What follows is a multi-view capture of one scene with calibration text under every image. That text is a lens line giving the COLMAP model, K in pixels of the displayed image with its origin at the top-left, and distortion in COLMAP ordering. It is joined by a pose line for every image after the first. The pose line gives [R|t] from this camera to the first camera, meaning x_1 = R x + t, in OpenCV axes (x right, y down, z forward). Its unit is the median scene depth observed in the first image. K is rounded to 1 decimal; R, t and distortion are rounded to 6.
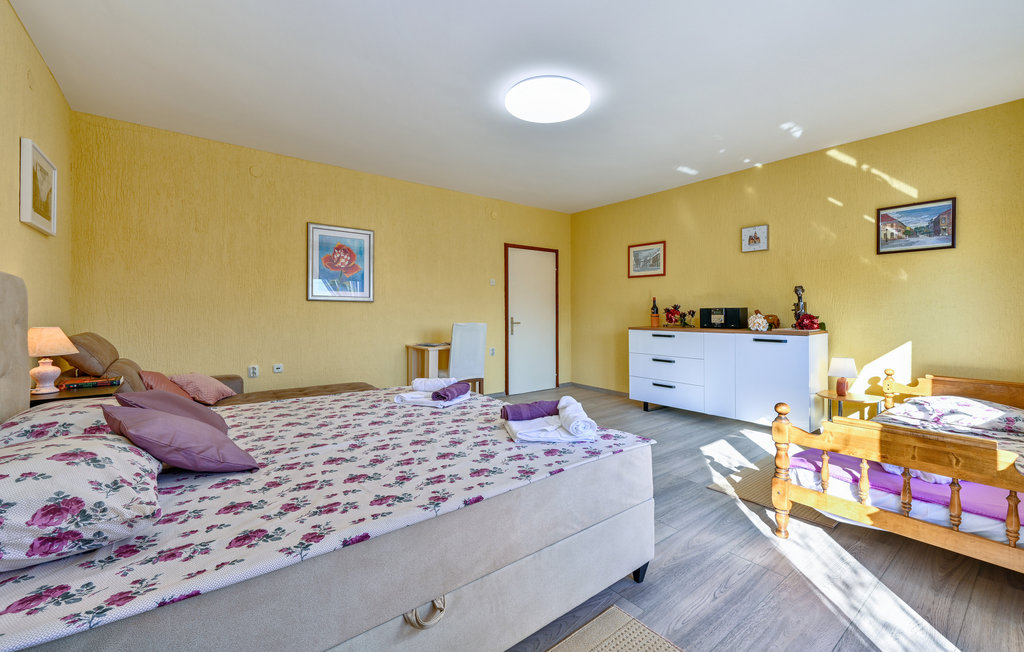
lens RADIAL K [[421.3, 0, 512.6], [0, 421.3, 313.5], [0, 0, 1]] dist [-0.001466, -0.000143]
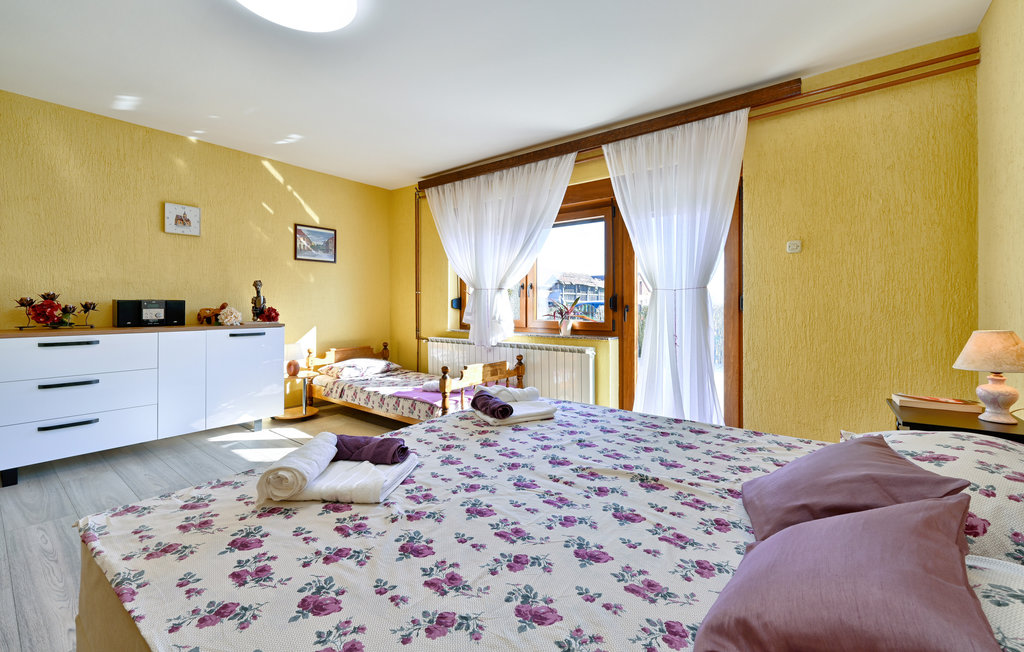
lens RADIAL K [[416.8, 0, 532.2], [0, 416.8, 299.8], [0, 0, 1]] dist [-0.000060, -0.000314]
pose [[-0.277812, 0.012657, 0.960552, -0.519499], [0.002029, 0.999919, -0.012589, -0.002798], [-0.960633, -0.001549, -0.277815, 0.649973]]
